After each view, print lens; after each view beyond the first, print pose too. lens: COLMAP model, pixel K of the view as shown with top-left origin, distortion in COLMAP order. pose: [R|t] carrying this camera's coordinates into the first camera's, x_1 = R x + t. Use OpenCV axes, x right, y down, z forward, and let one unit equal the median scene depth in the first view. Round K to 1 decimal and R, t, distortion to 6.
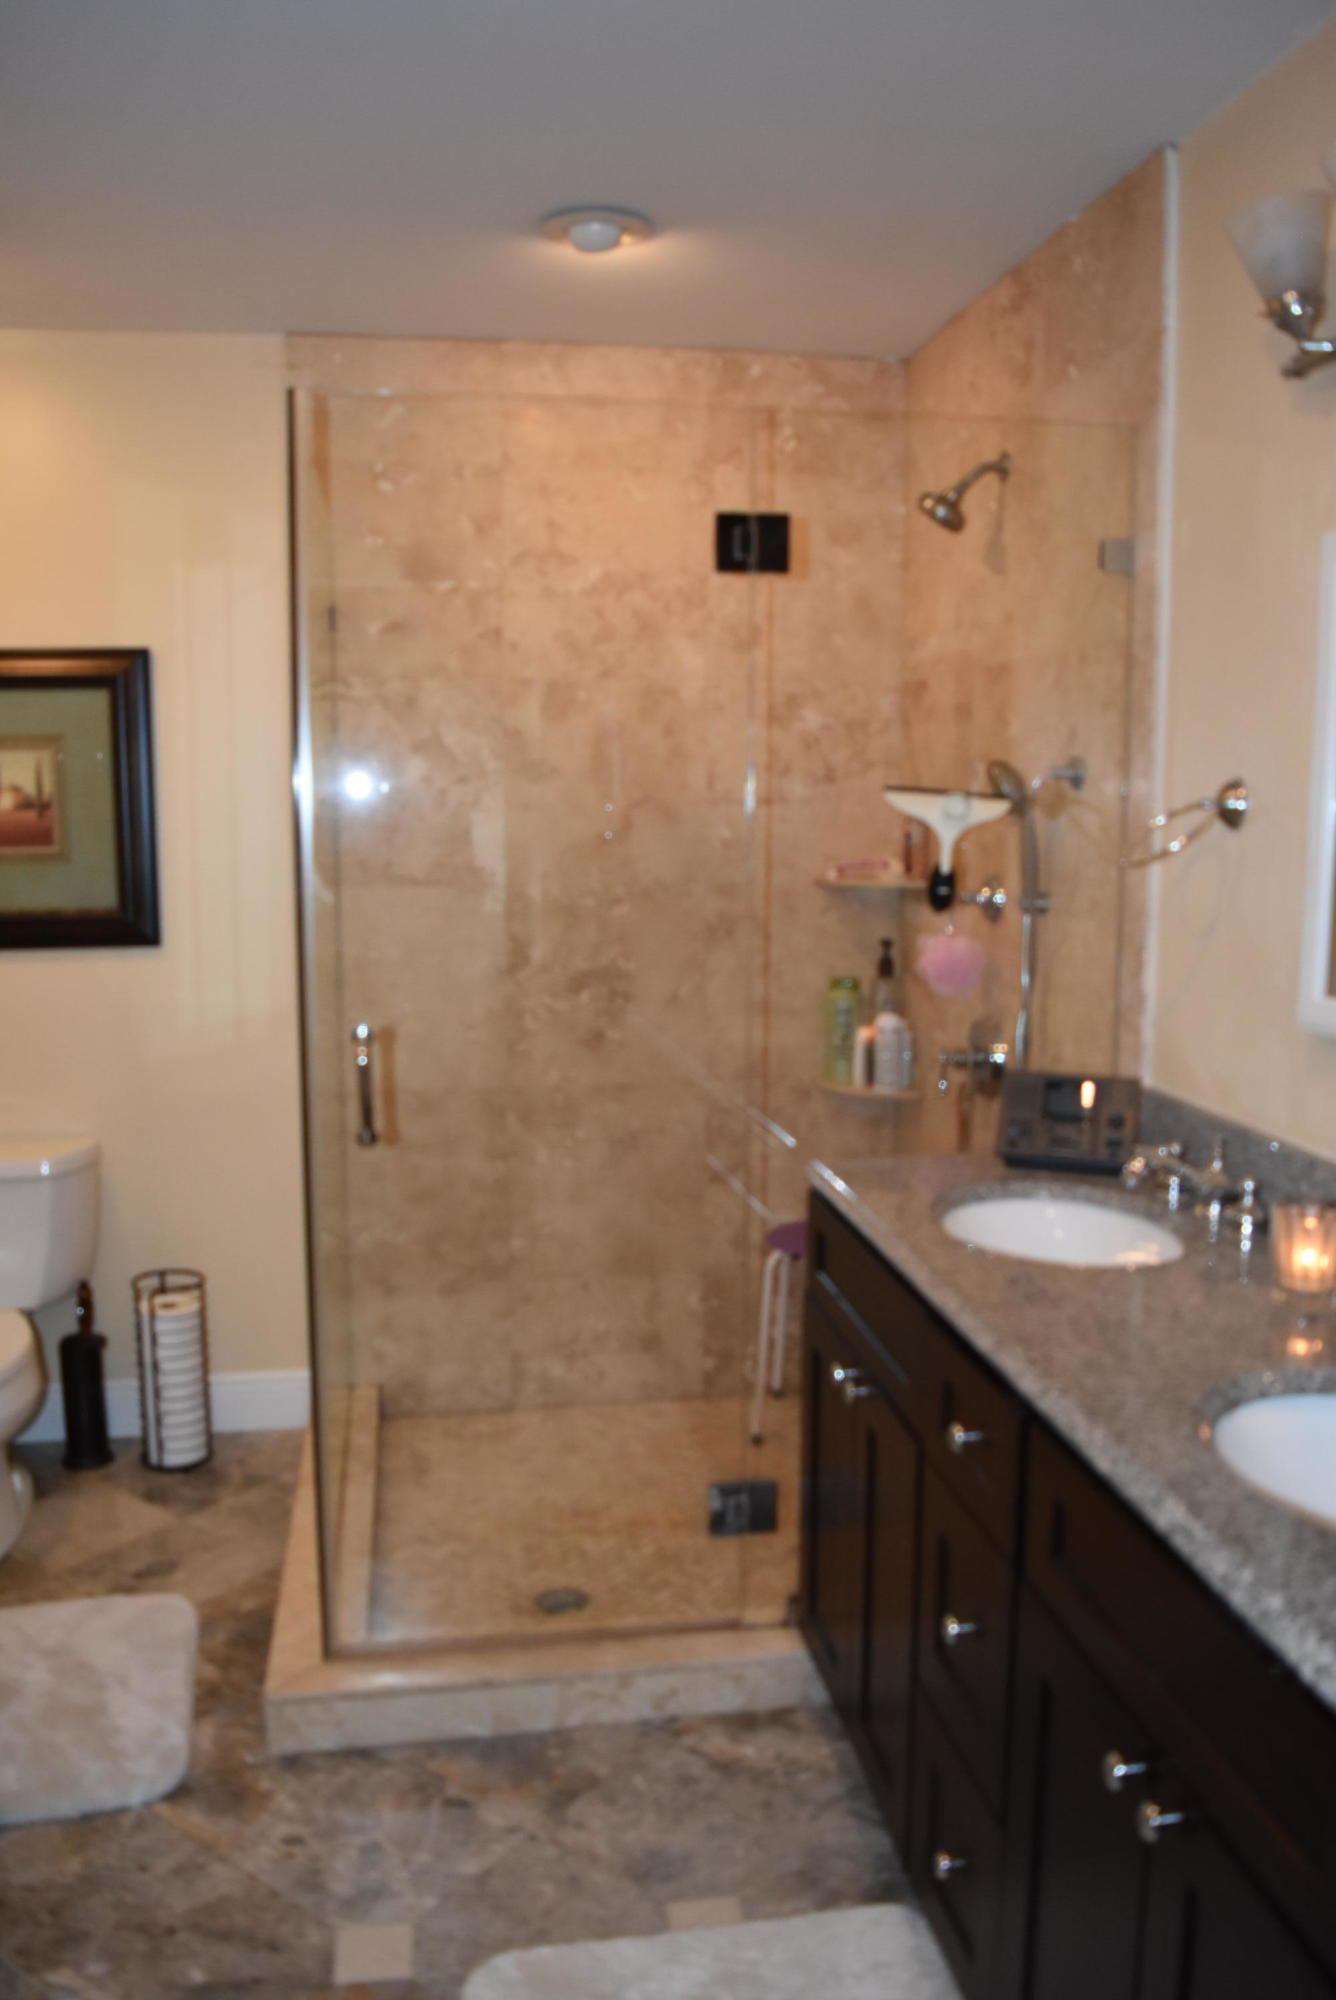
lens RADIAL K [[1583.8, 0, 677.5], [0, 1583.8, 1002.9], [0, 0, 1]] dist [-0.098062, 0.021551]
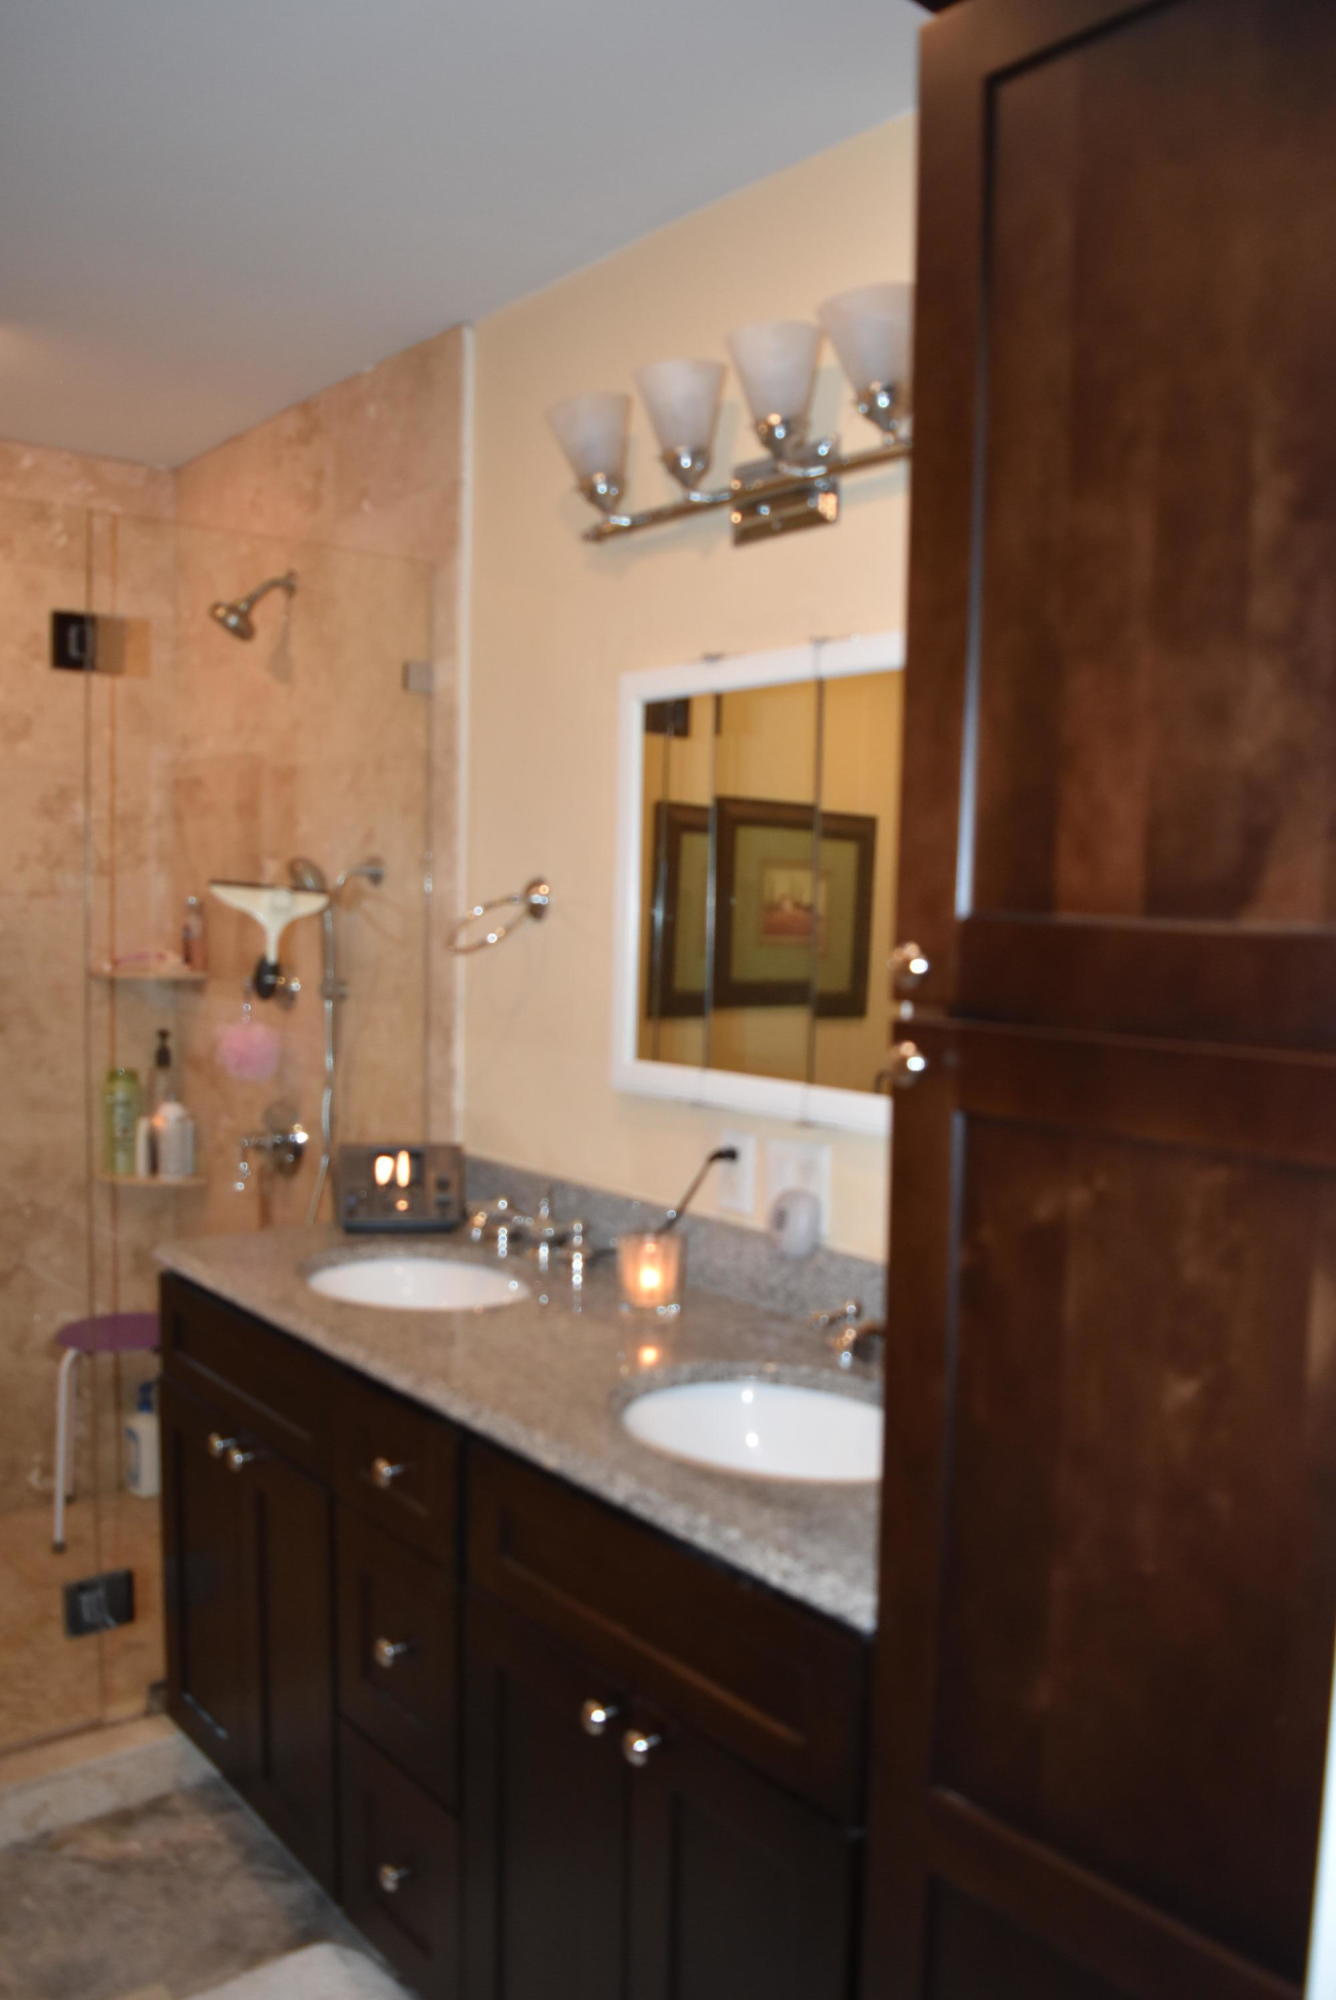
lens RADIAL K [[1583.8, 0, 665.5], [0, 1583.8, 1005.4], [0, 0, 1]] dist [-0.098062, 0.021551]
pose [[0.864282, -0.021907, 0.502531, -0.128704], [0.050899, 0.997732, -0.044044, 0.006273], [-0.500426, 0.063645, 0.863437, -0.043386]]
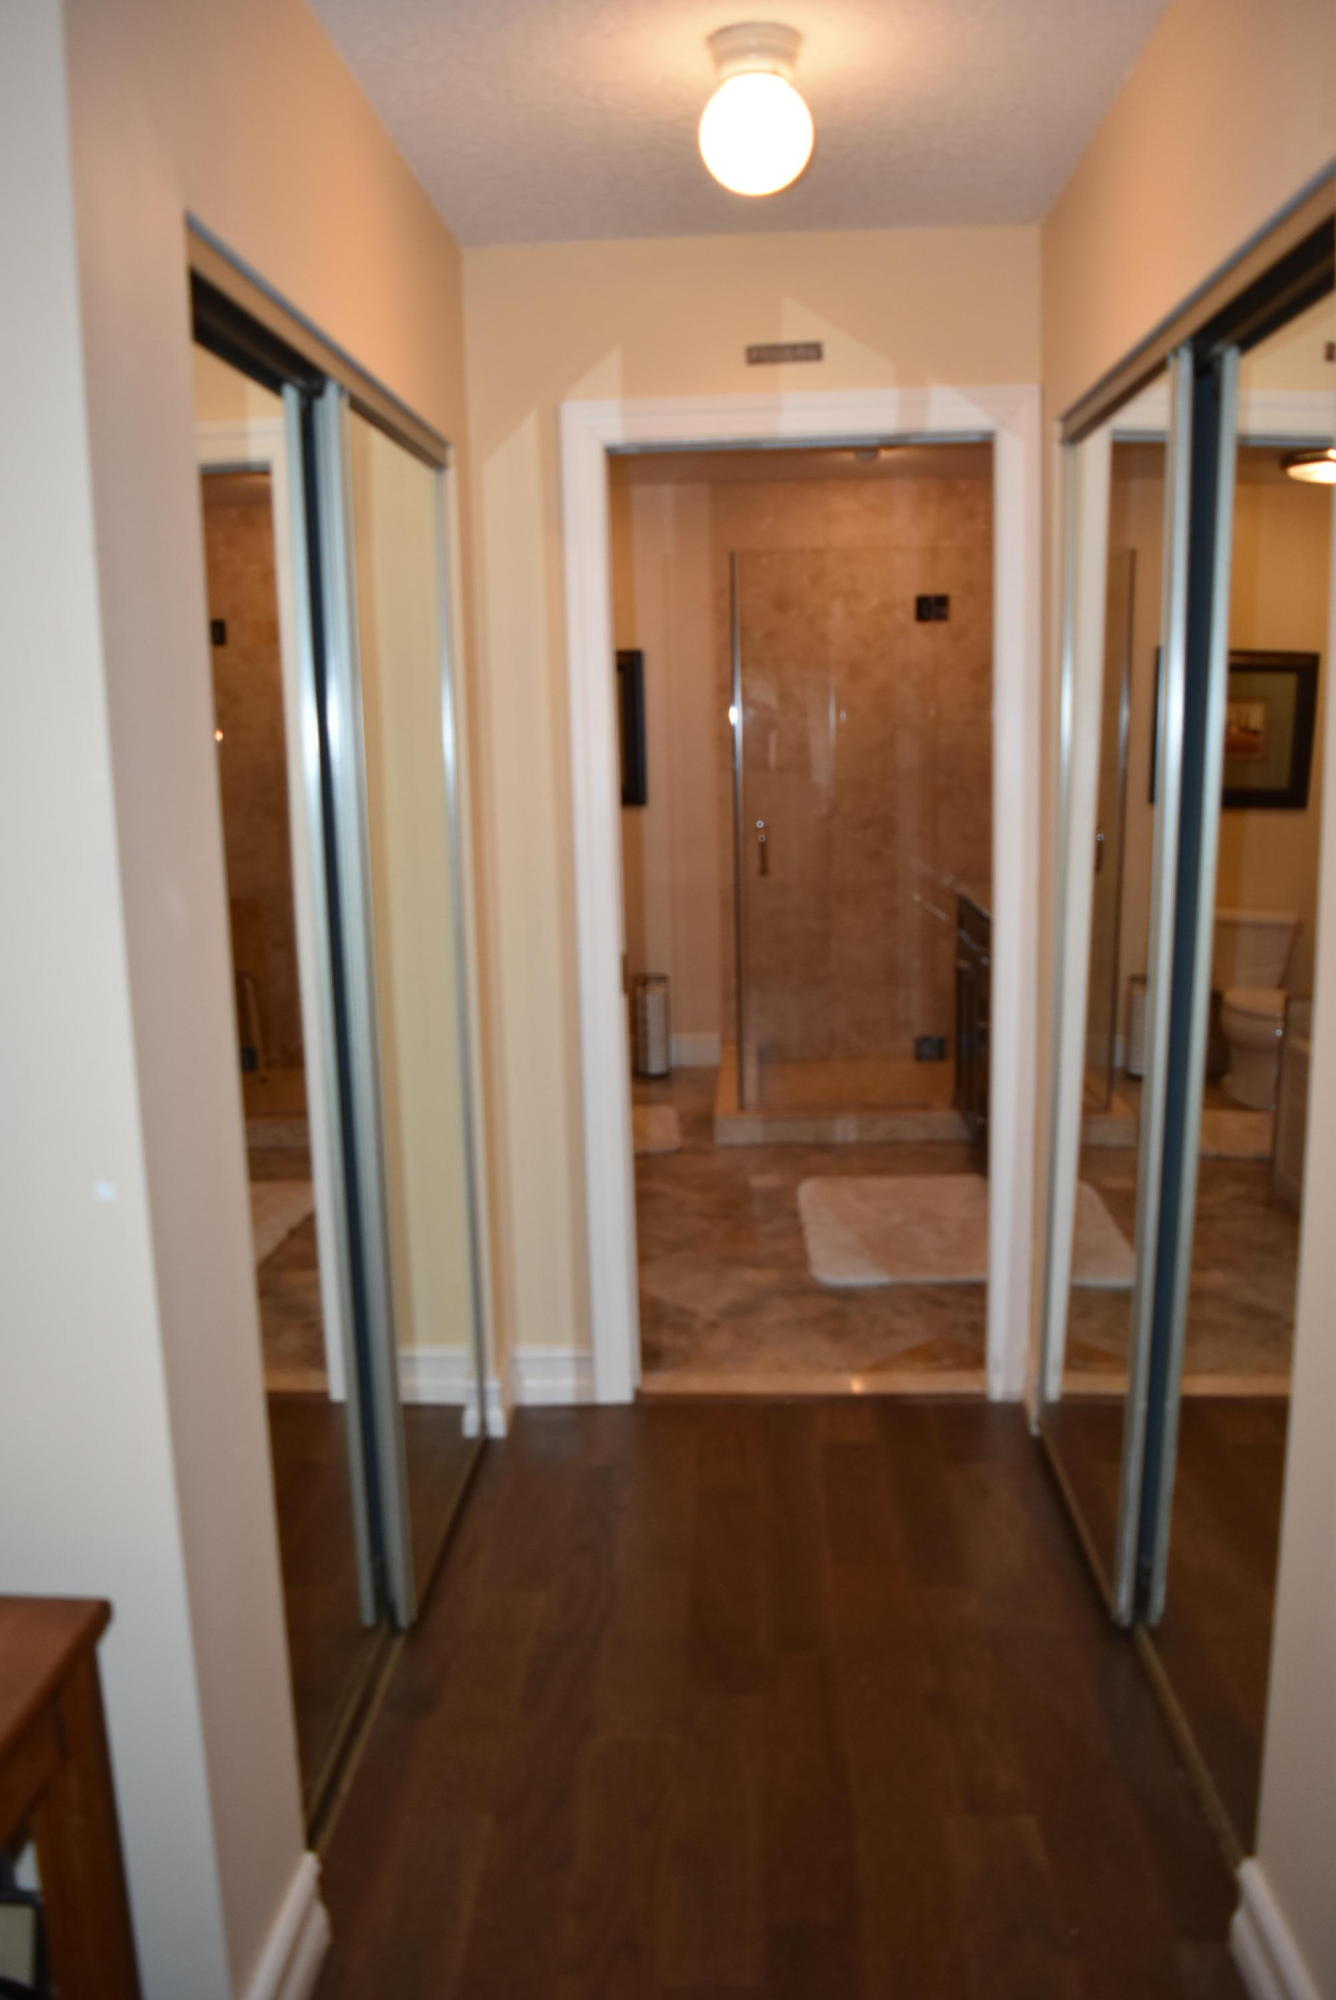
lens RADIAL K [[1583.8, 0, 665.0], [0, 1583.8, 1003.6], [0, 0, 1]] dist [-0.098062, 0.021551]
pose [[0.975837, 0.014514, -0.218015, 0.157278], [-0.004080, 0.998828, 0.048229, 0.151910], [0.218460, -0.046174, 0.974753, -1.194827]]
